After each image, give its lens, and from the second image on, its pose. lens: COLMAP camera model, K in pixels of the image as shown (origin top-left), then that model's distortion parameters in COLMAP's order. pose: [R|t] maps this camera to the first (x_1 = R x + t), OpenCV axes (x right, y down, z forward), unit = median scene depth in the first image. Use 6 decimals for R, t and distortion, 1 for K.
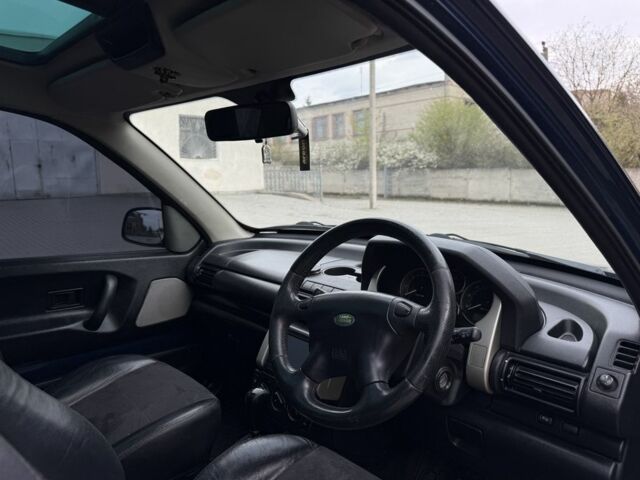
lens RADIAL K [[452.5, 0, 318.4], [0, 452.5, 243.7], [0, 0, 1]] dist [0.037145, -0.034169]
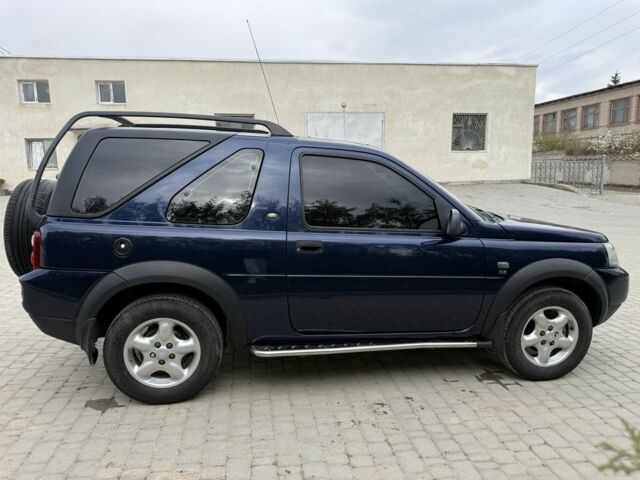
lens RADIAL K [[452.5, 0, 323.1], [0, 452.5, 240.0], [0, 0, 1]] dist [0.037145, -0.034169]
pose [[0.830617, 0.093382, -0.548958, 0.057939], [-0.084310, 0.995563, 0.041785, 0.008075], [0.550424, 0.011575, 0.834805, -0.091389]]
